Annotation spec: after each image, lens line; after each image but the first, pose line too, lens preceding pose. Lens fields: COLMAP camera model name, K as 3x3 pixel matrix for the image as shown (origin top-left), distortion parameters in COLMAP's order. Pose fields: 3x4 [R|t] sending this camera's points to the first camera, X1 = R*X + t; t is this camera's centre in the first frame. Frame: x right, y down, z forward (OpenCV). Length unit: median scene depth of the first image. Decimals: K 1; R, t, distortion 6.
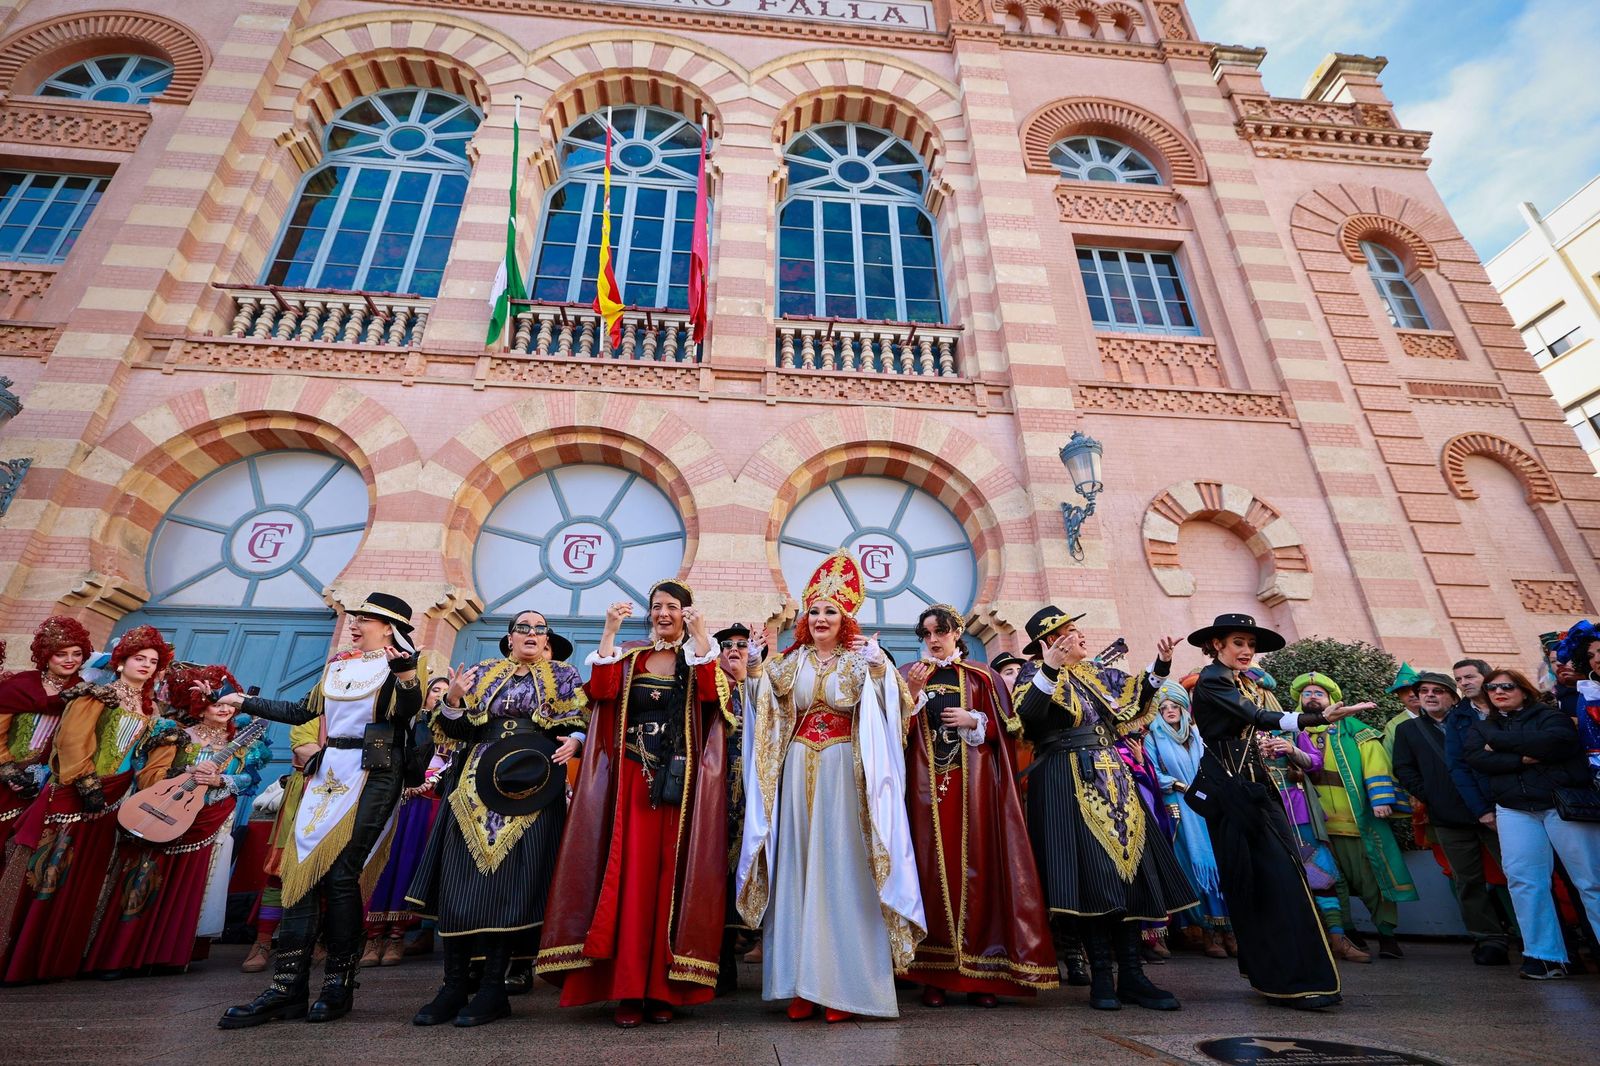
lens RADIAL K [[702.0, 0, 786.2], [0, 702.0, 547.6], [0, 0, 1]] dist [0.002523, -0.000436]
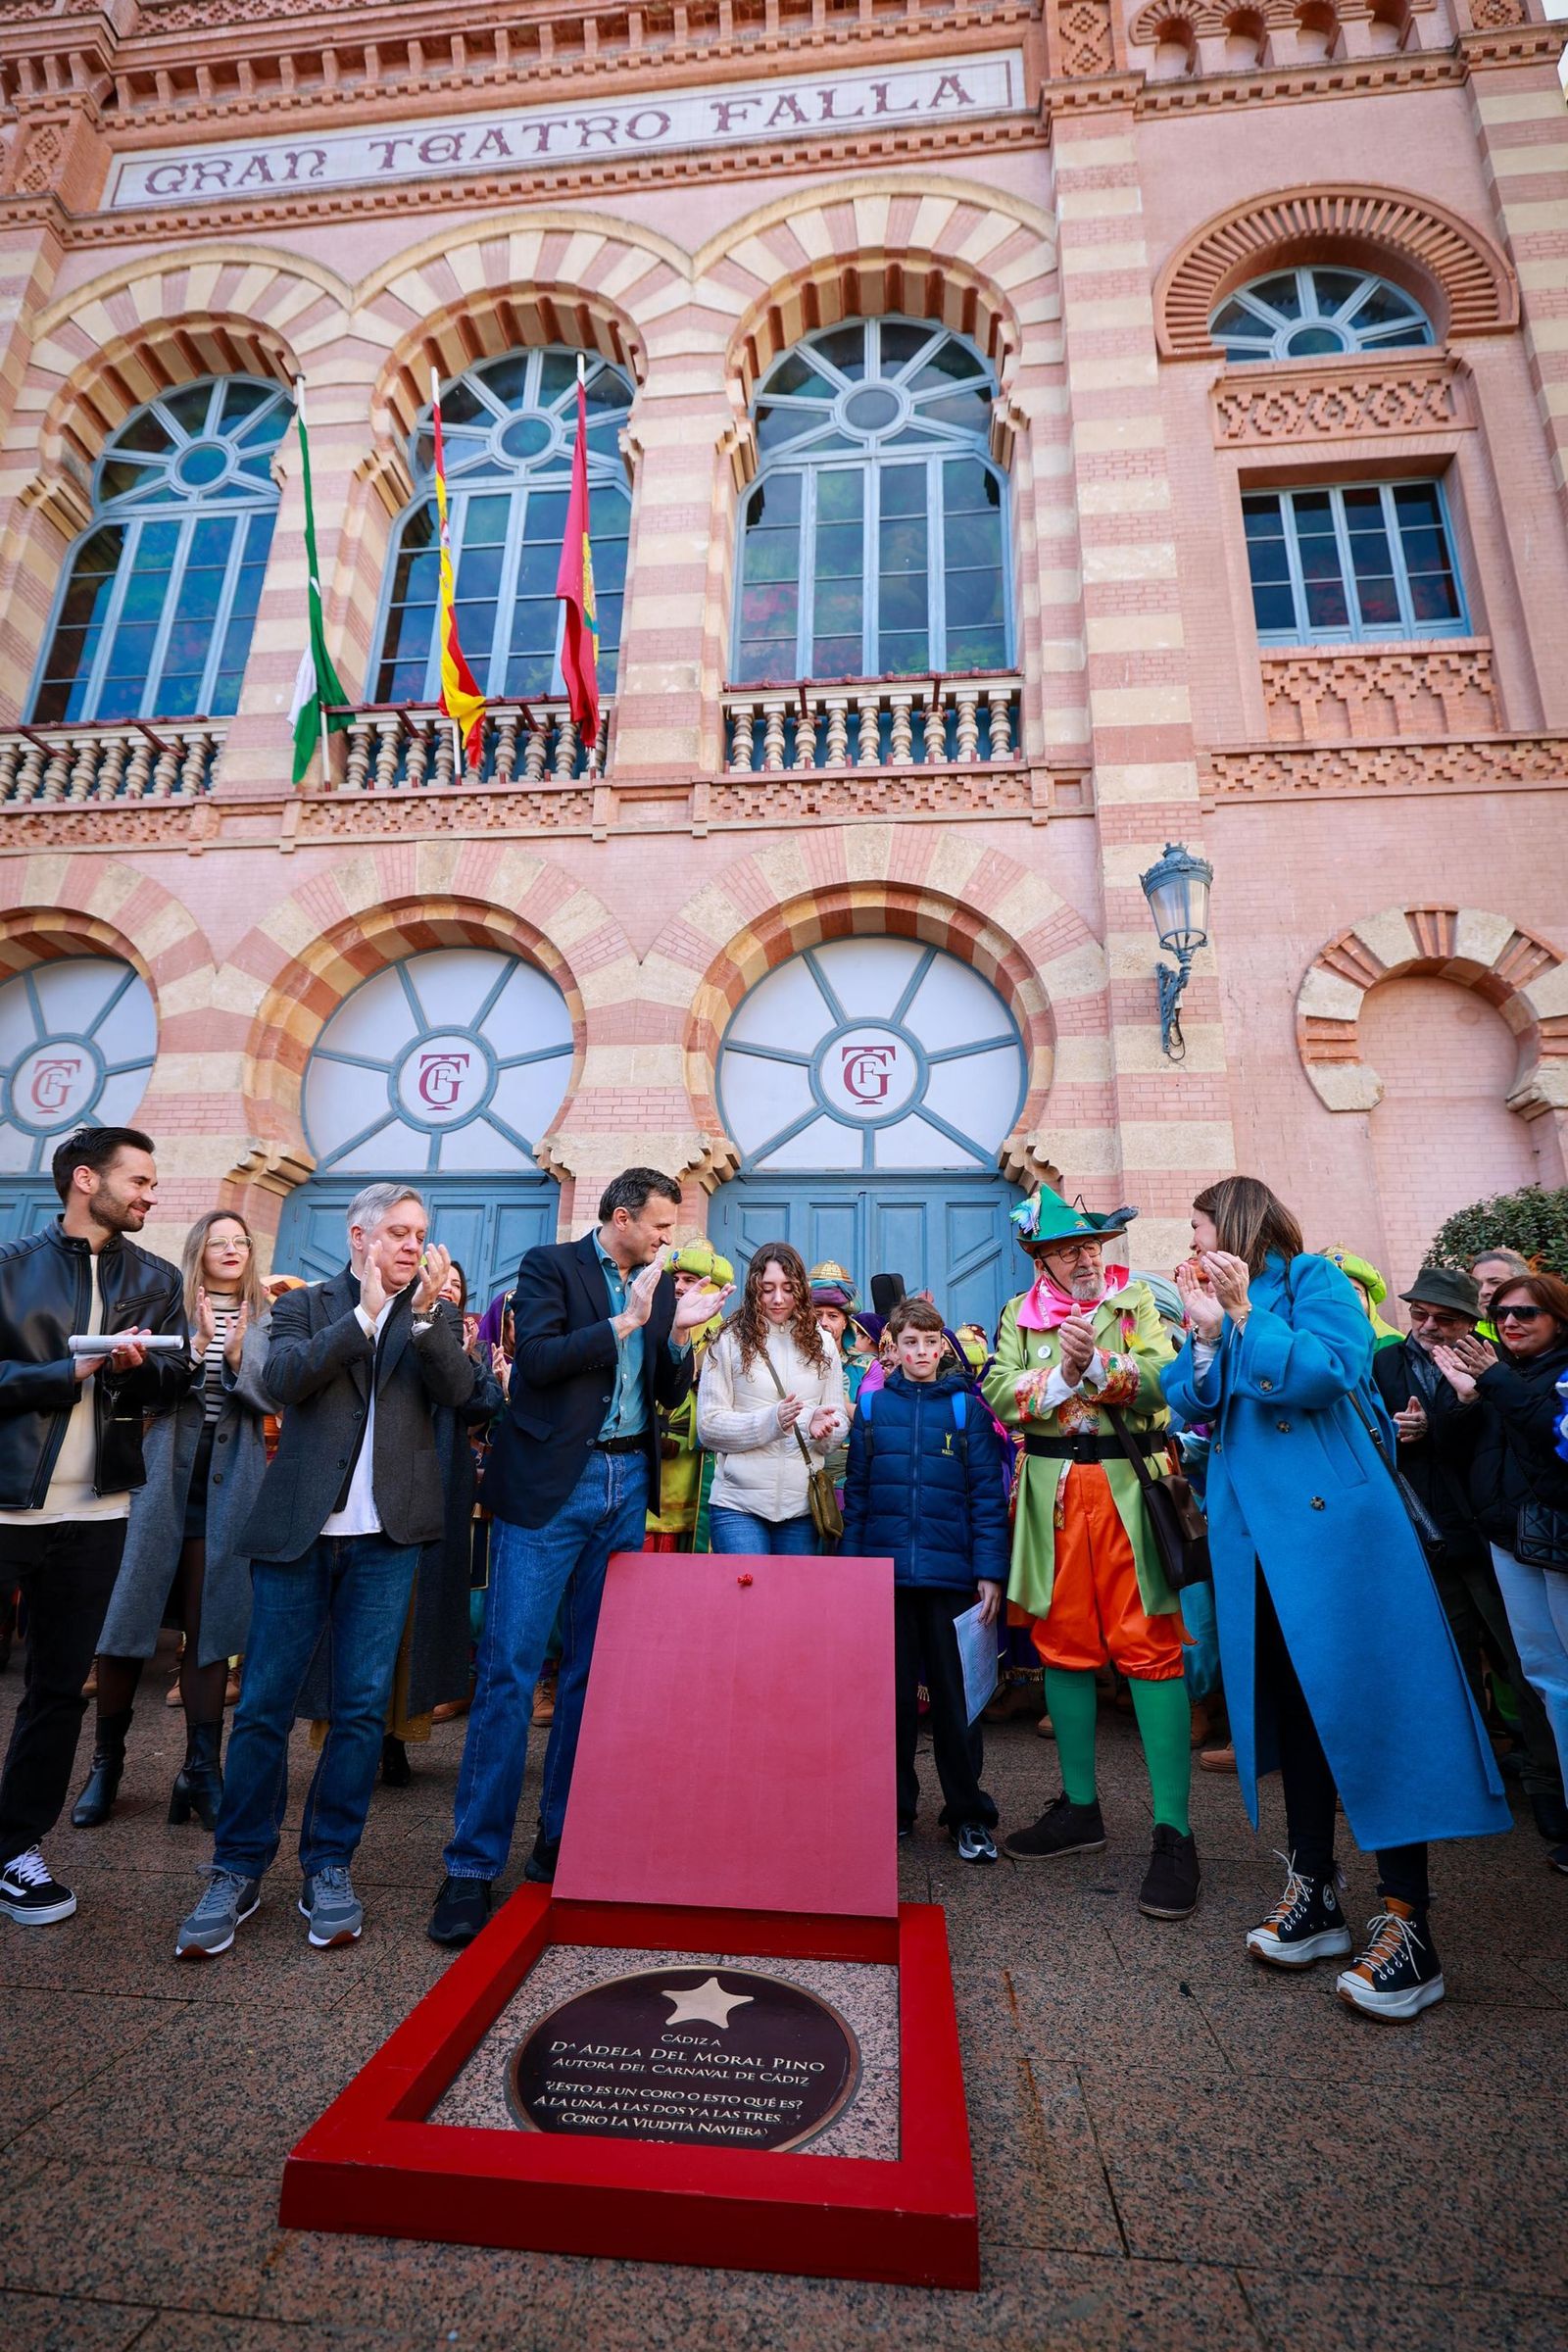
lens RADIAL K [[1013.4, 0, 794.4], [0, 1013.4, 1172.0], [0, 0, 1]] dist [0.004266, -0.001189]
pose [[0.983243, -0.027835, -0.180162, 0.219606], [0.055435, 0.987127, 0.150024, -0.032623], [0.173666, -0.157497, 0.972129, 0.054232]]
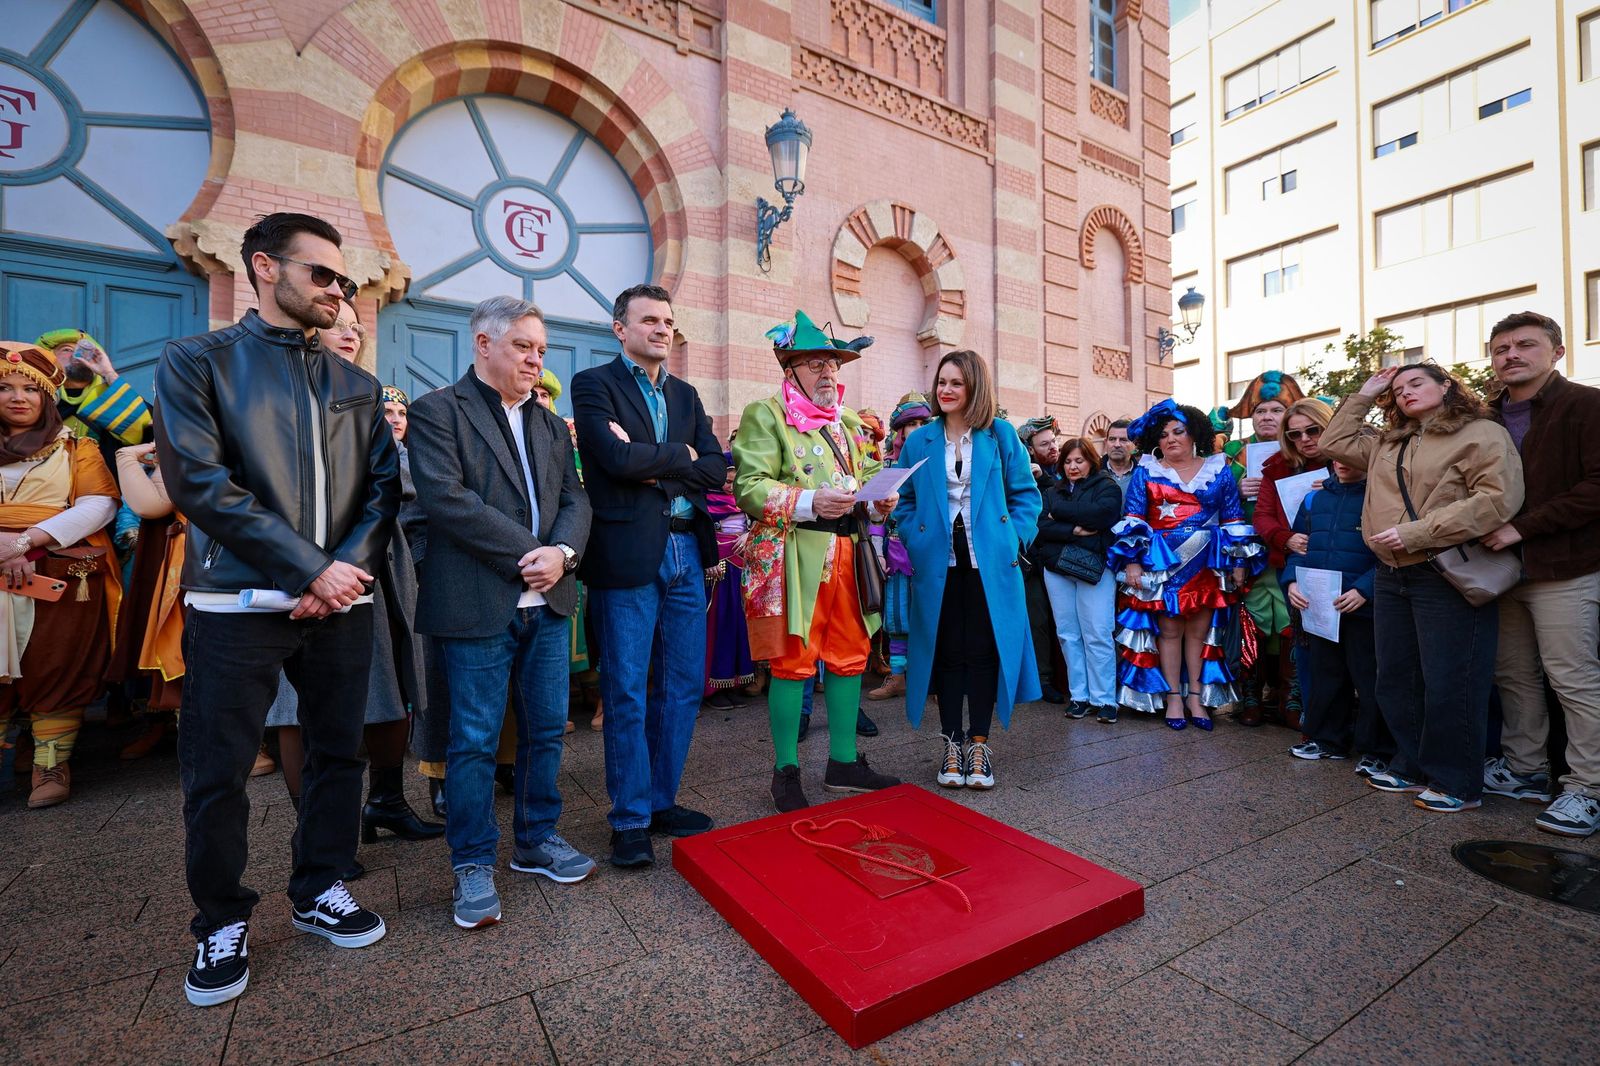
lens RADIAL K [[721.7, 0, 800.0], [0, 721.7, 533.0], [0, 0, 1]] dist [-0.000241, -0.000431]
pose [[0.892324, 0.002024, 0.451391, 0.036642], [-0.184447, 0.914333, 0.360520, -0.014939], [-0.411992, -0.404959, 0.816254, 0.083383]]
